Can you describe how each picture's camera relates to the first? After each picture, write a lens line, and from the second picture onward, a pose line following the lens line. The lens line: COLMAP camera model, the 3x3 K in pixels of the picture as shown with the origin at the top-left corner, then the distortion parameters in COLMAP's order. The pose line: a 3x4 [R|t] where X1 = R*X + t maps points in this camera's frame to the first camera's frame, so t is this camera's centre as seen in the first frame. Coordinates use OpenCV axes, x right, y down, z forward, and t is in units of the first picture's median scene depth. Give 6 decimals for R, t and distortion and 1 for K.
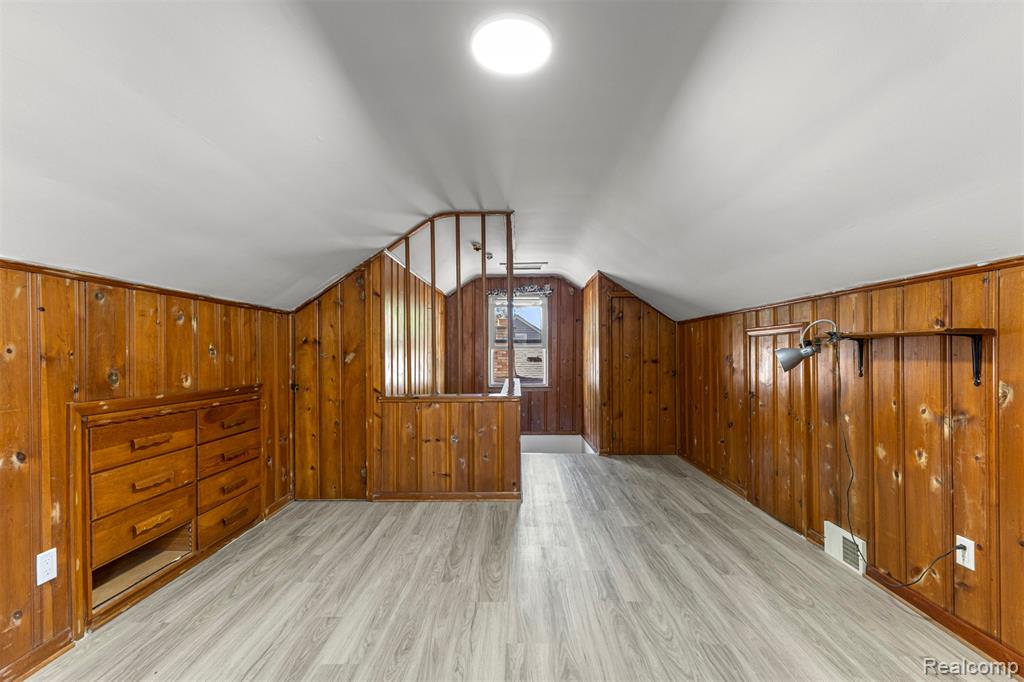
lens RADIAL K [[439.7, 0, 517.3], [0, 439.7, 355.0], [0, 0, 1]] dist [-0.001409, -0.000159]
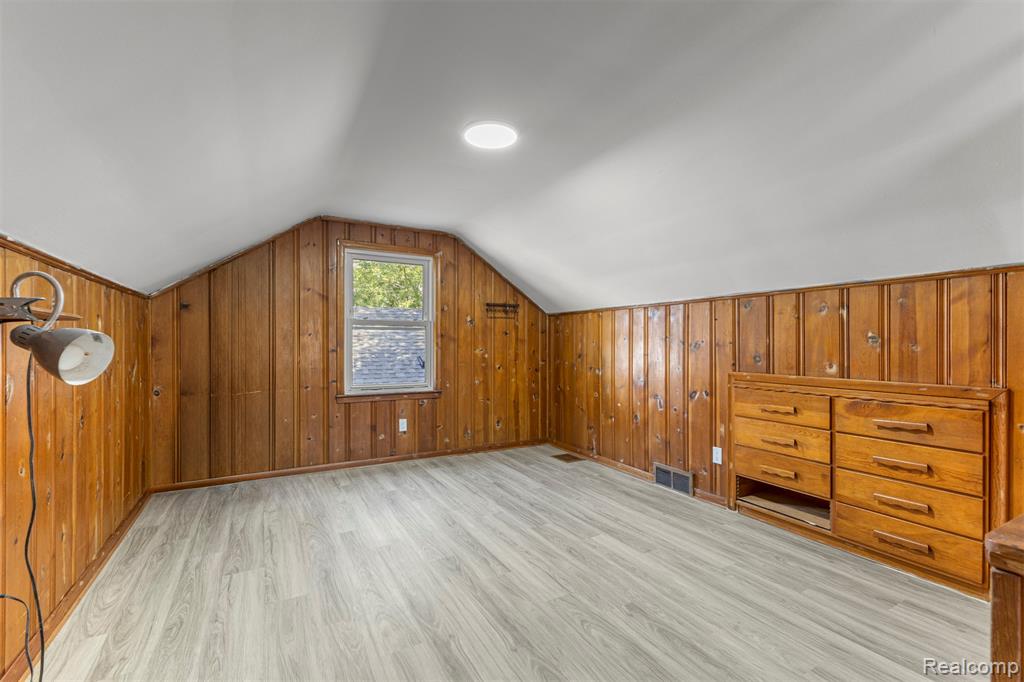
lens RADIAL K [[439.7, 0, 515.4], [0, 439.7, 342.8], [0, 0, 1]] dist [-0.001409, -0.000159]
pose [[-0.865478, 0.000281, -0.500946, 0.535760], [0.001206, 0.999998, -0.001523, -0.001139], [0.500945, -0.001923, -0.865477, 1.876477]]
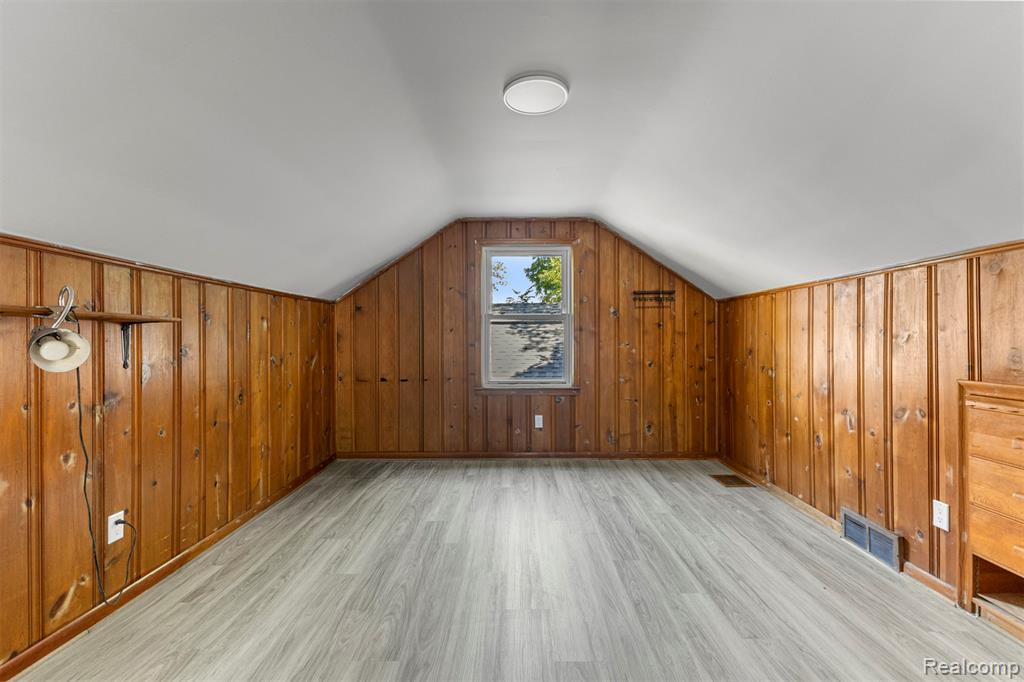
lens RADIAL K [[439.7, 0, 514.4], [0, 439.7, 339.8], [0, 0, 1]] dist [-0.001409, -0.000159]
pose [[-0.999951, 0.008966, -0.004078, 0.050997], [0.008960, 0.999959, 0.001427, 0.003958], [0.004090, 0.001390, -0.999991, 1.837274]]
